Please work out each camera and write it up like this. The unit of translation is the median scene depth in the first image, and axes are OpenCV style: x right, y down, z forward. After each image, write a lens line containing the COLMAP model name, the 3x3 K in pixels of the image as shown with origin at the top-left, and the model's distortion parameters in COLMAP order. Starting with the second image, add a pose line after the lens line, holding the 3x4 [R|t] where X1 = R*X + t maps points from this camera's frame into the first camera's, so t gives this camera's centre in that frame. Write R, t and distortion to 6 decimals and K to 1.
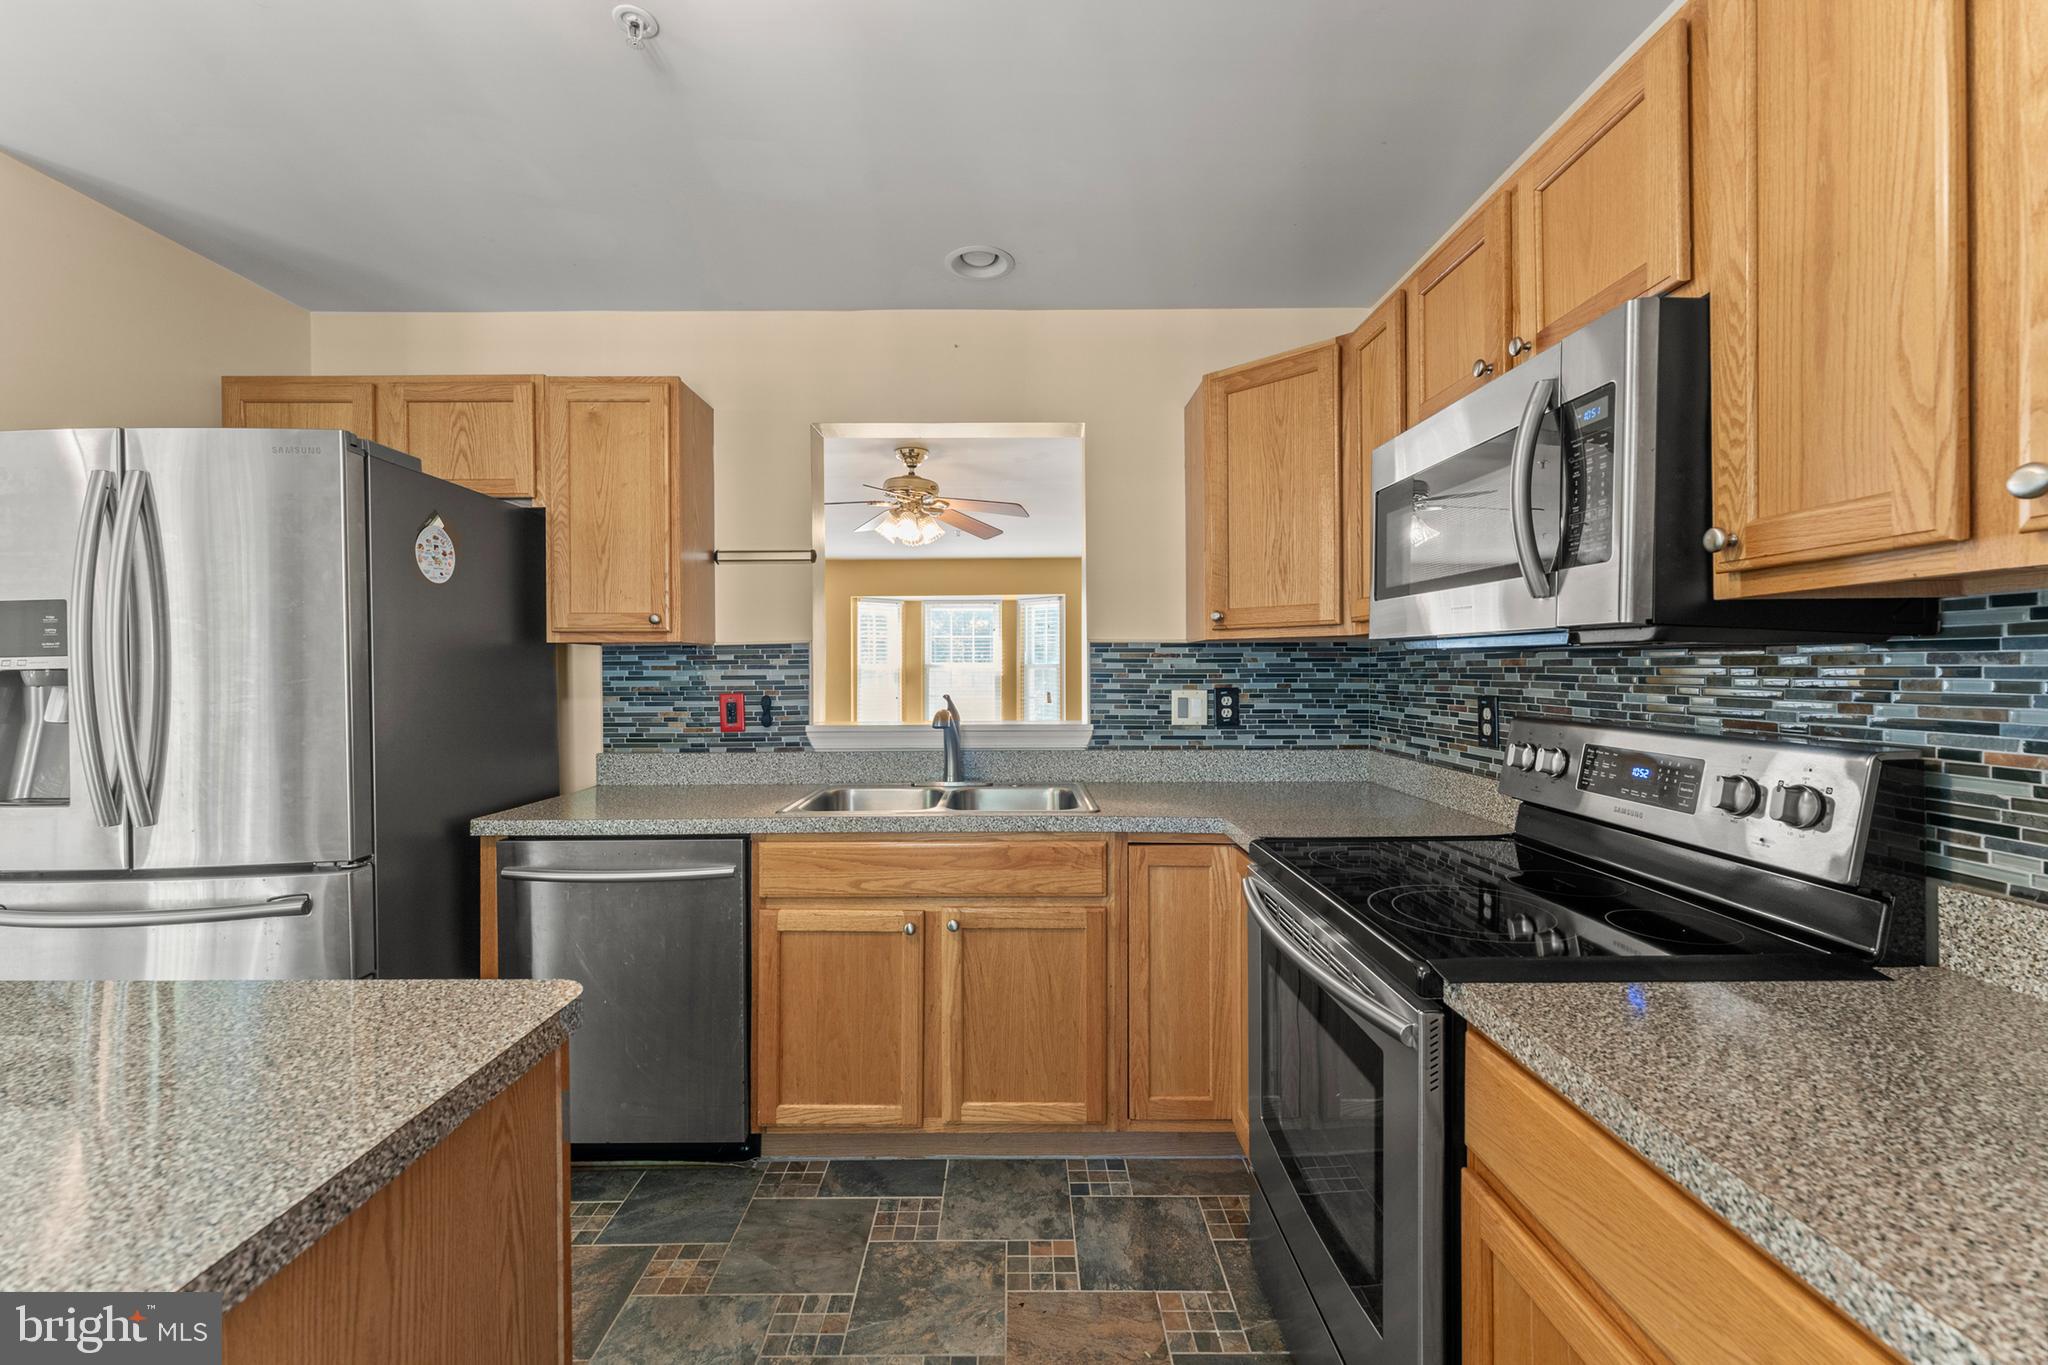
lens RADIAL K [[833.4, 0, 1019.3], [0, 833.4, 677.0], [0, 0, 1]] dist [0.000150, -0.000044]
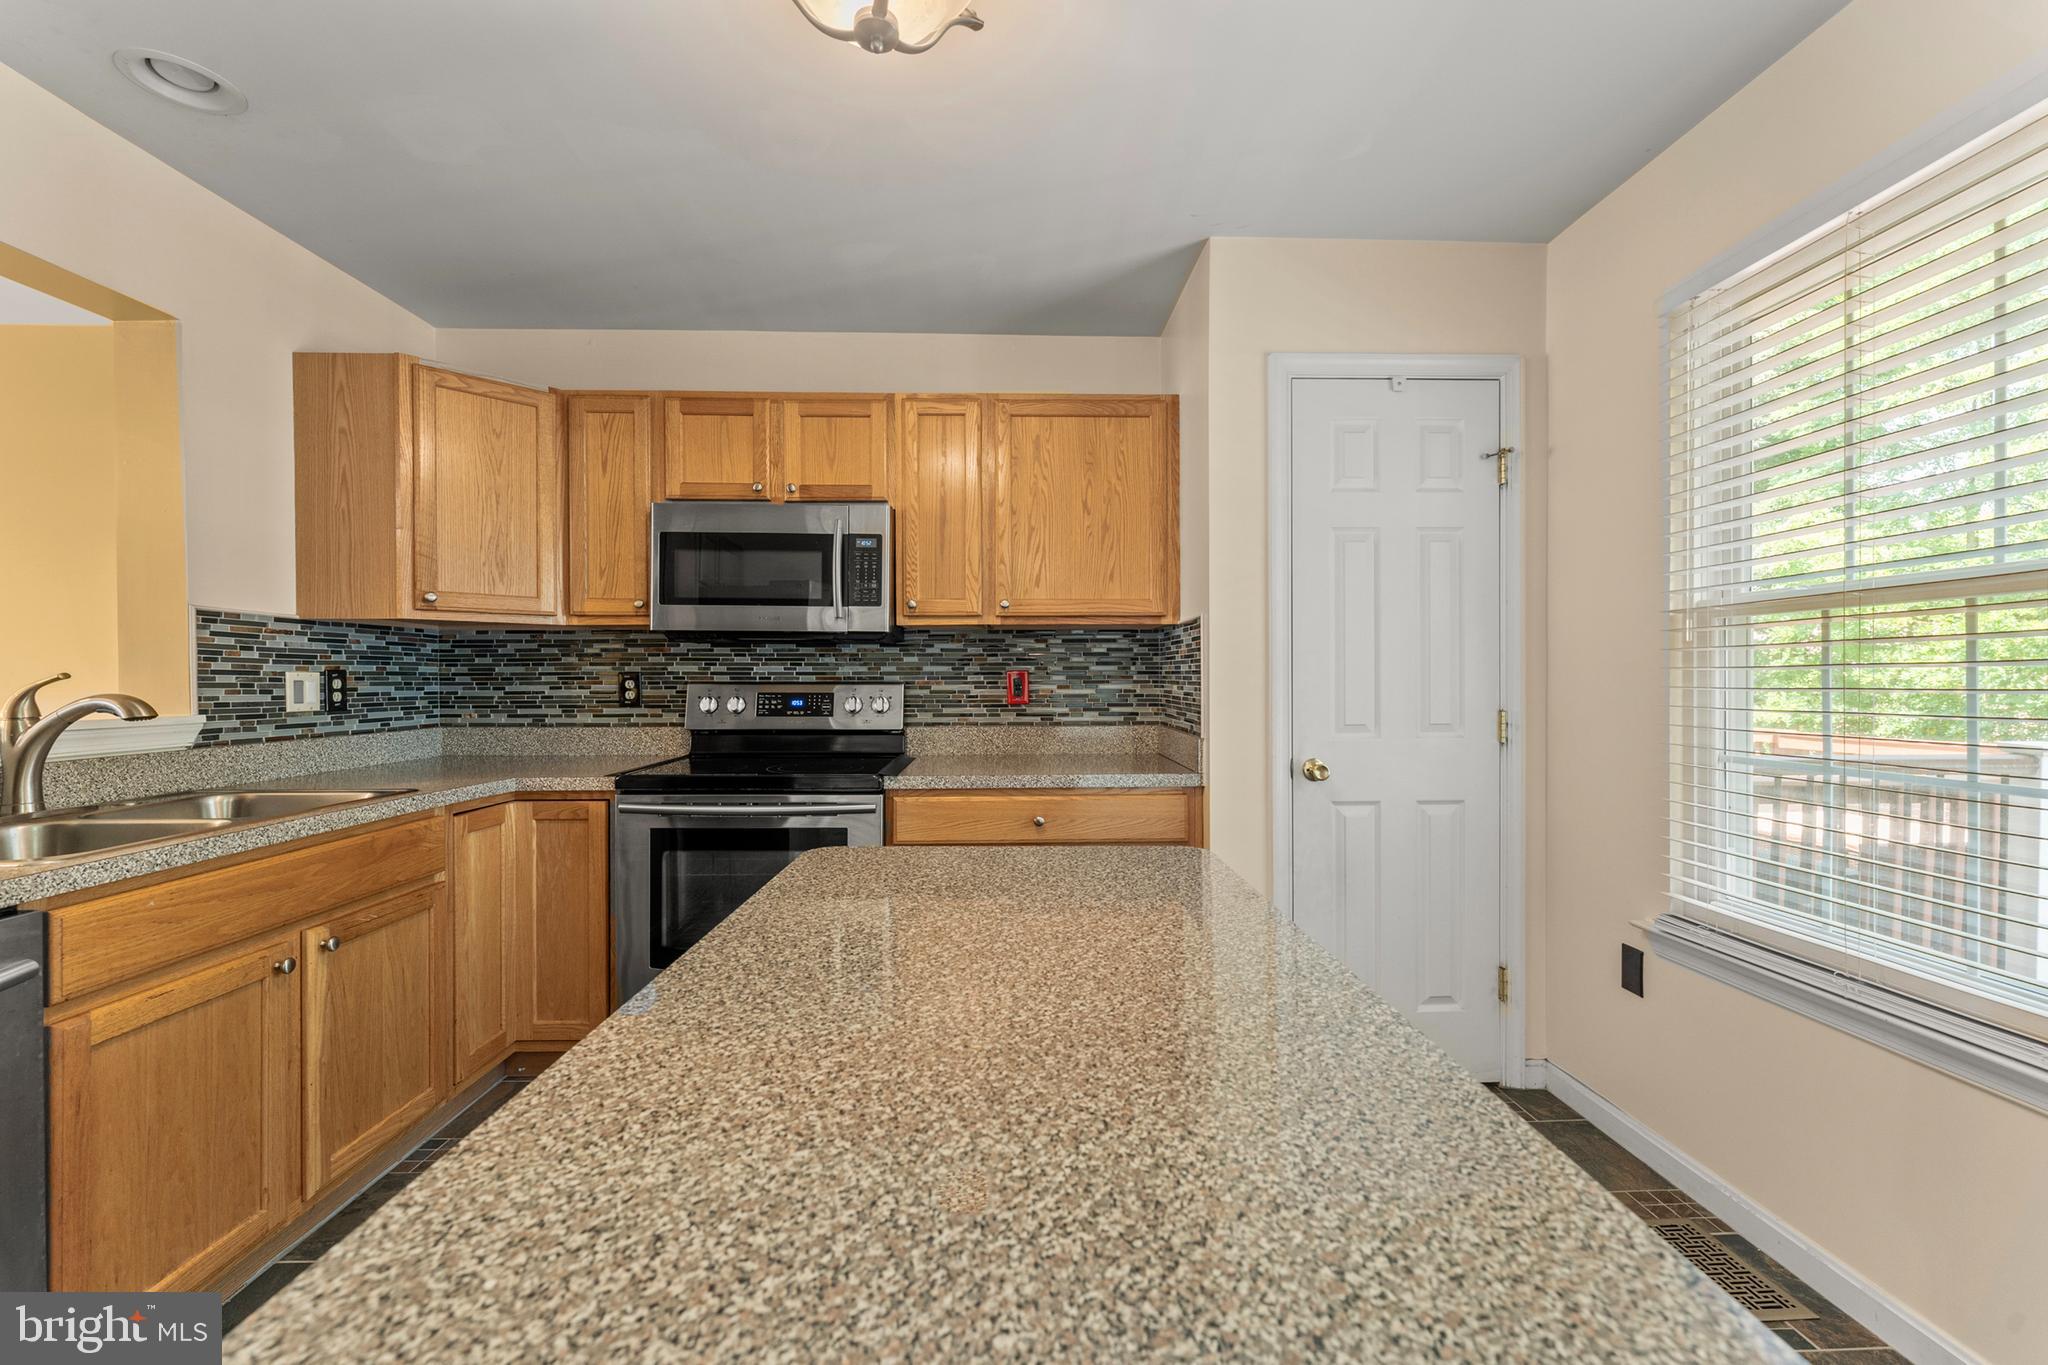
lens RADIAL K [[839.5, 0, 1024.0], [0, 839.5, 682.5], [0, 0, 1]] dist [0.002811, -0.000064]
pose [[-0.022042, -0.003458, 0.999751, -0.747322], [0.012065, 0.999920, 0.003725, 0.034458], [-0.999684, 0.012144, -0.021998, 0.261608]]
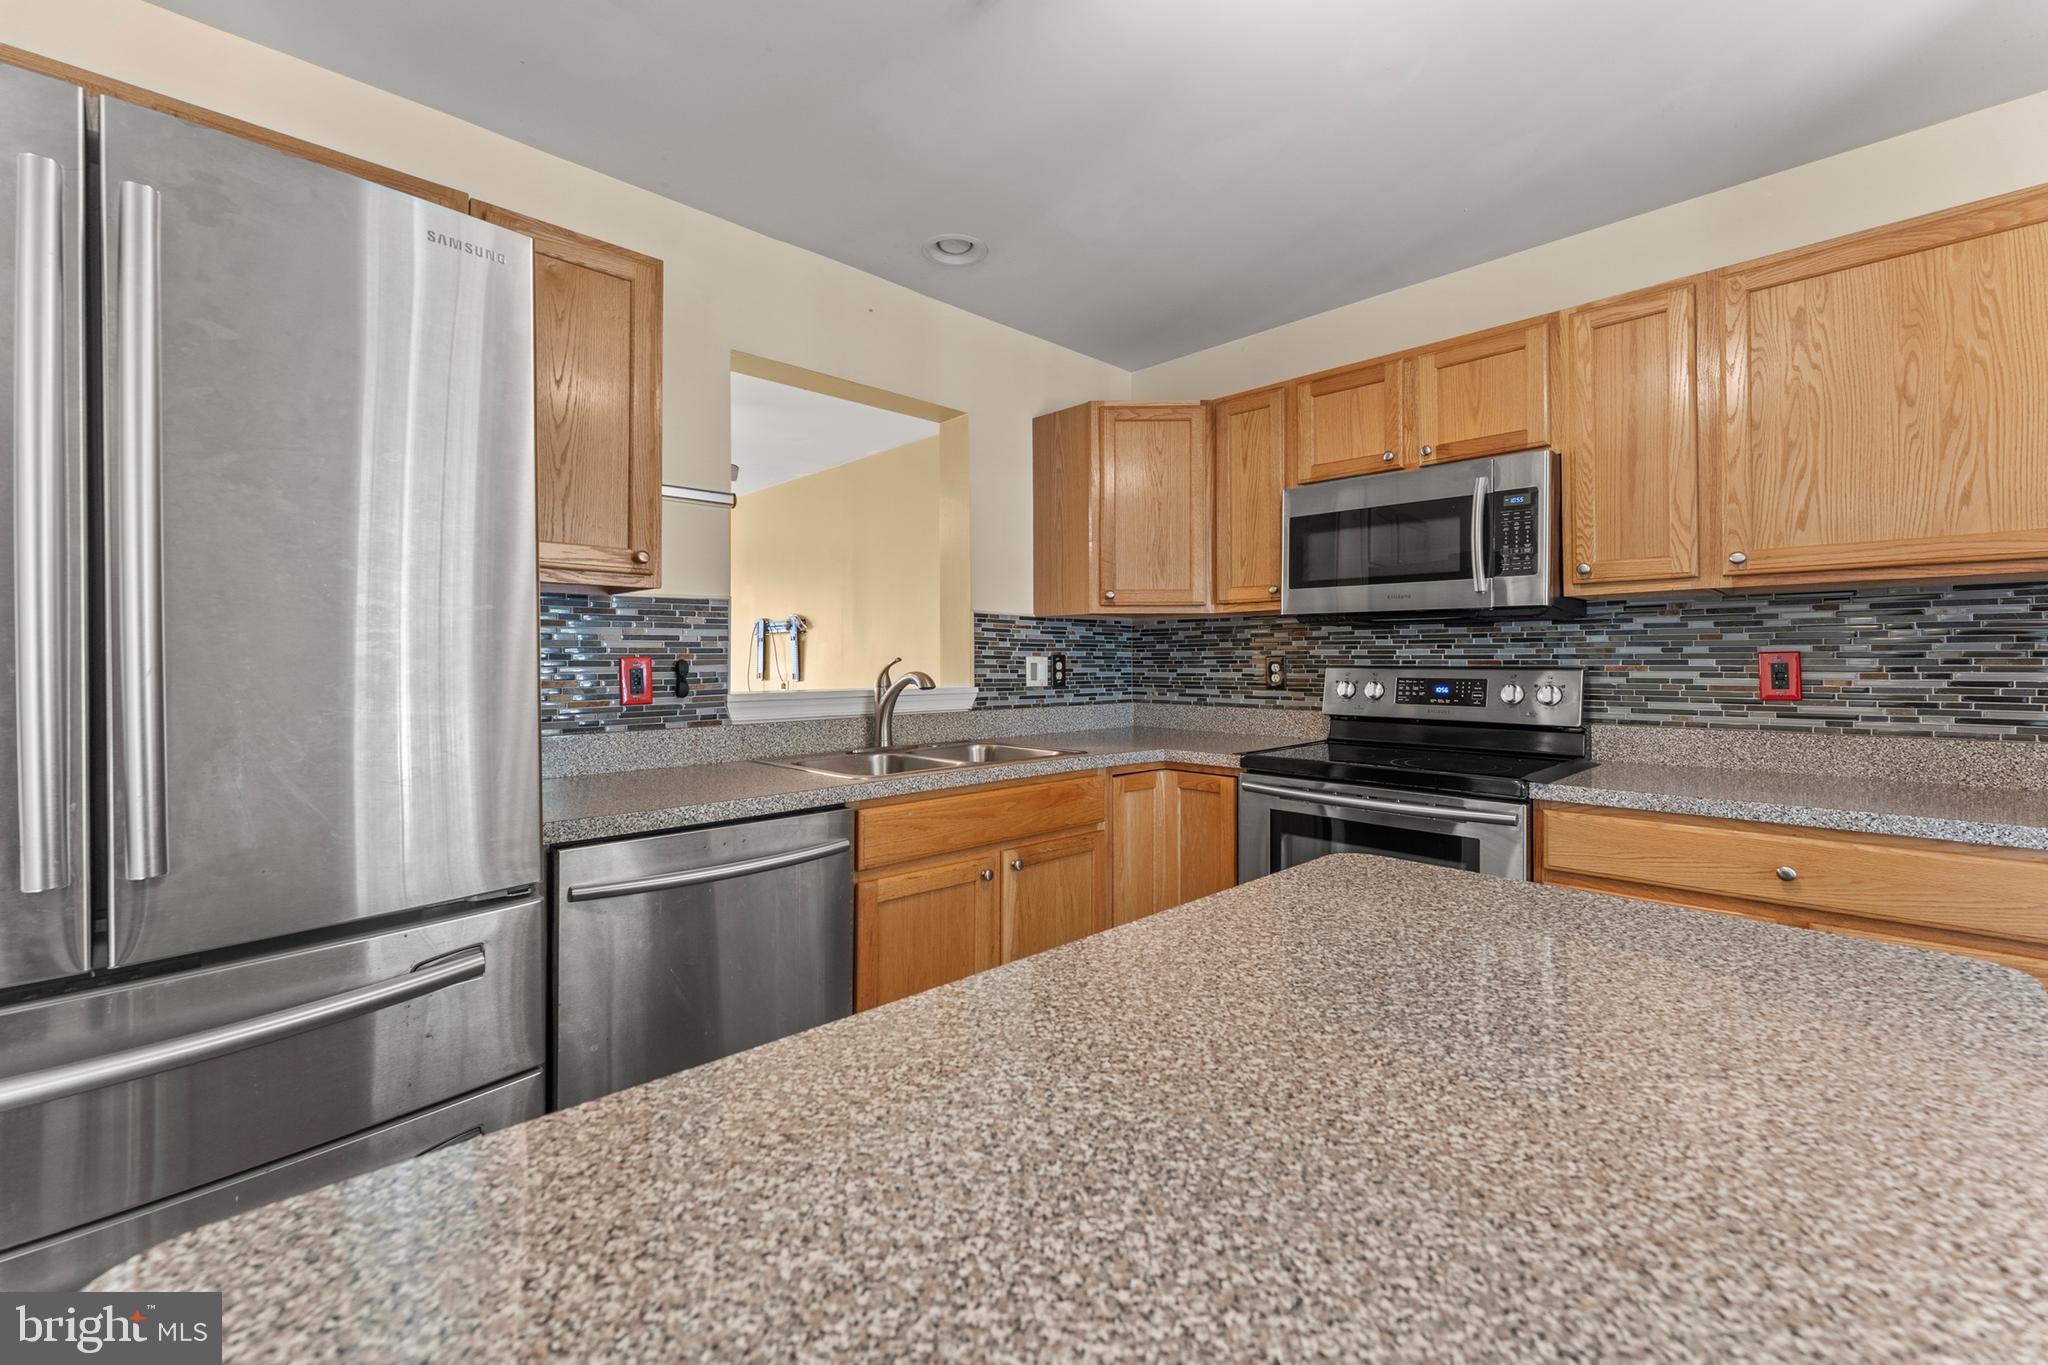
lens RADIAL K [[844.0, 0, 1020.8], [0, 844.0, 652.4], [0, 0, 1]] dist [0.002930, 0.000067]
pose [[0.718427, 0.010174, 0.695528, -0.676217], [0.005546, 0.999777, -0.020352, 0.035475], [-0.695580, 0.018479, 0.718211, 0.164610]]
